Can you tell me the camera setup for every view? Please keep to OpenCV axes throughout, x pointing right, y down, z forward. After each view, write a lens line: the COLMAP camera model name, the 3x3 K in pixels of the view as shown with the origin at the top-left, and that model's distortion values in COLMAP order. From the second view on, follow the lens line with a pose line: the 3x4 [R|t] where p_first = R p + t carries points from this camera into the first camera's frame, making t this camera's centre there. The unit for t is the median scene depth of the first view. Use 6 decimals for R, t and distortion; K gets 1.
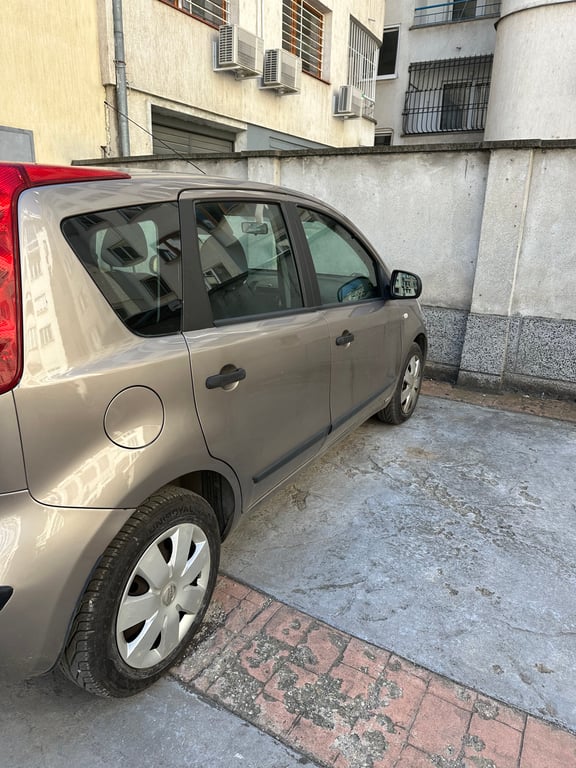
lens RADIAL K [[554.7, 0, 288.0], [0, 554.7, 384.0], [0, 0, 1]] dist [-0.006414, -0.007119]
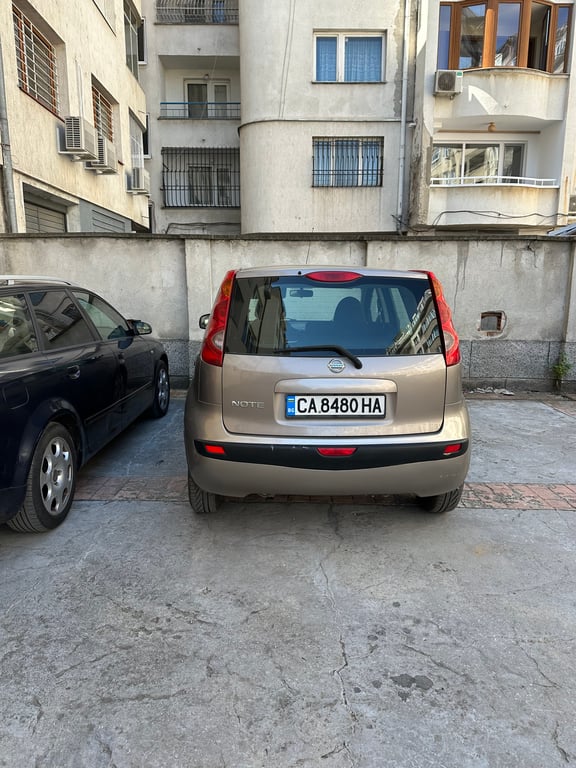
lens RADIAL K [[543.6, 0, 288.0], [0, 543.6, 384.0], [0, 0, 1]] dist [0.000445, -0.004617]
pose [[0.860481, -0.114333, 0.496489, -0.365241], [0.159329, 0.986005, -0.049078, 0.015897], [-0.483929, 0.121335, 0.866655, -0.116839]]
